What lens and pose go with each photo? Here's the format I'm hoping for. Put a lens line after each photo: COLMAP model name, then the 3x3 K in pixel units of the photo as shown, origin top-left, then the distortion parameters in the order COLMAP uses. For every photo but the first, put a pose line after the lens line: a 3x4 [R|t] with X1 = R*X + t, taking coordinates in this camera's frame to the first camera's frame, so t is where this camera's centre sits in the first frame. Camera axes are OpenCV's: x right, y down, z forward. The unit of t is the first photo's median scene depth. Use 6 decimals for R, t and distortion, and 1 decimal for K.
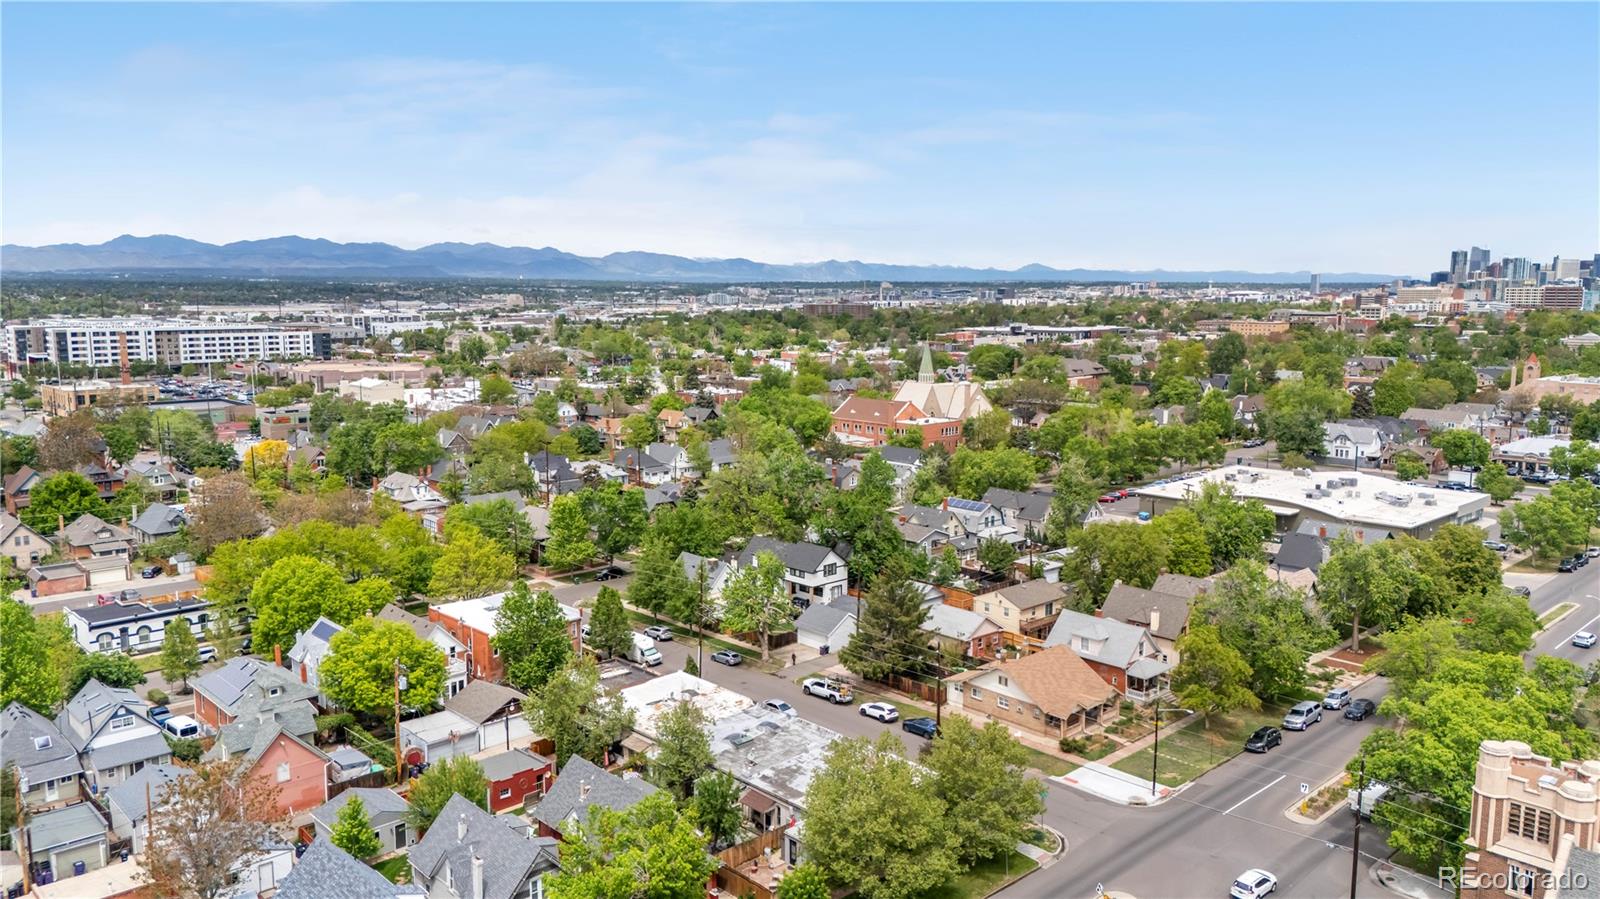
lens RADIAL K [[1160.6, 0, 796.2], [0, 1160.6, 398.4], [0, 0, 1]] dist [0.079473, -0.118188]
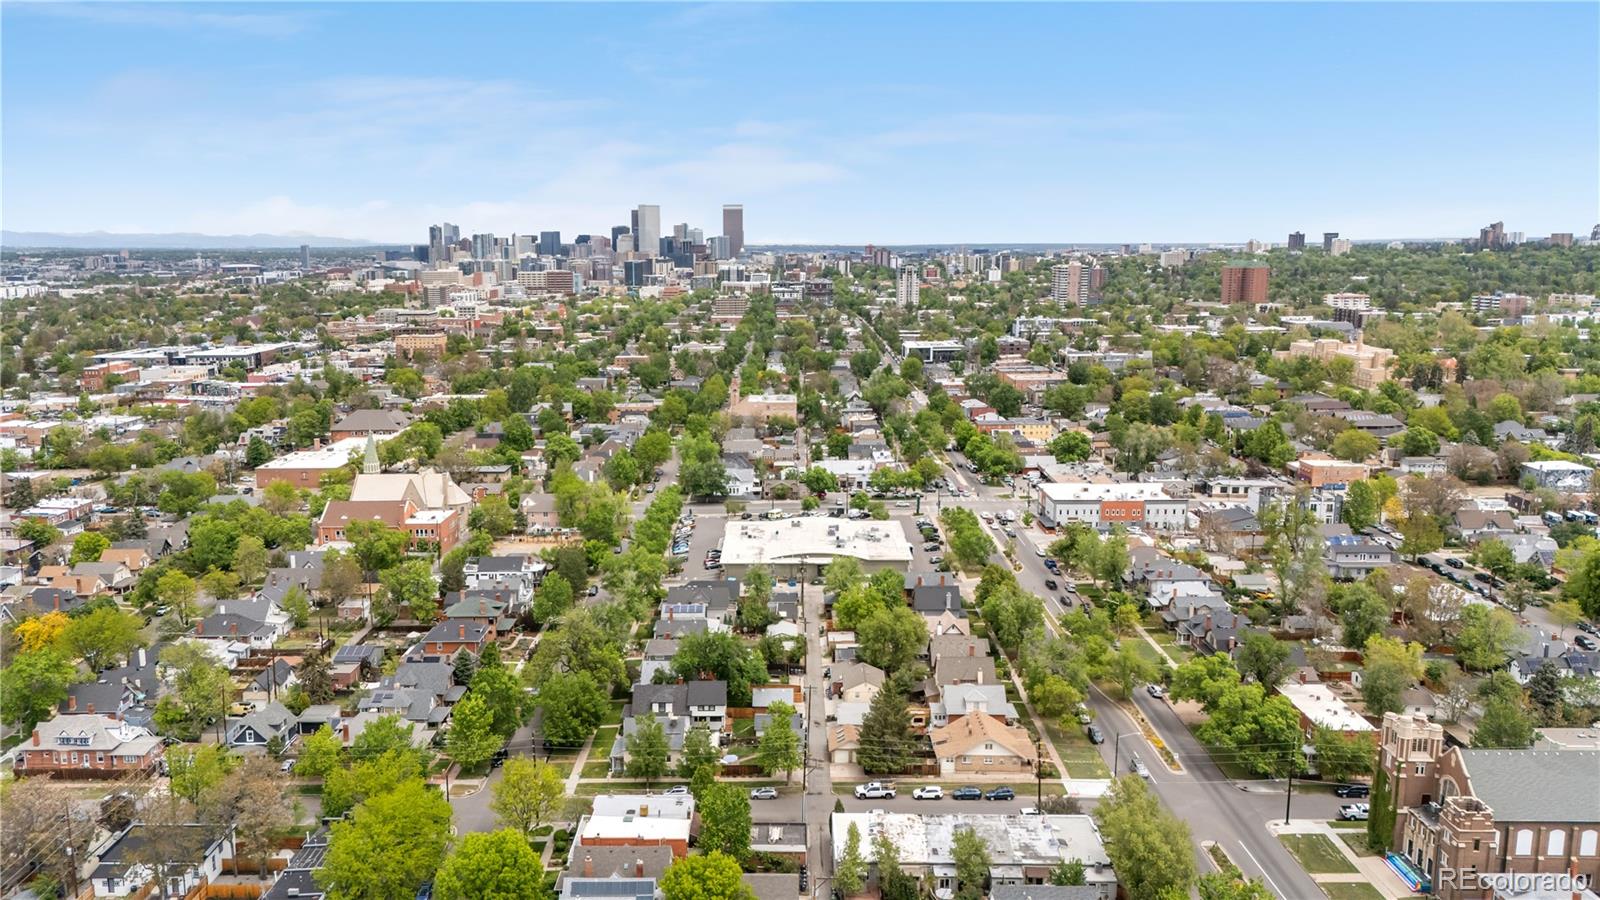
lens RADIAL K [[1160.6, 0, 796.2], [0, 1160.6, 398.9], [0, 0, 1]] dist [0.079473, -0.118188]
pose [[0.674293, -0.084662, 0.733595, -0.209157], [0.060153, 0.996402, 0.059701, -0.062329], [-0.736010, 0.003872, 0.676959, 0.025835]]
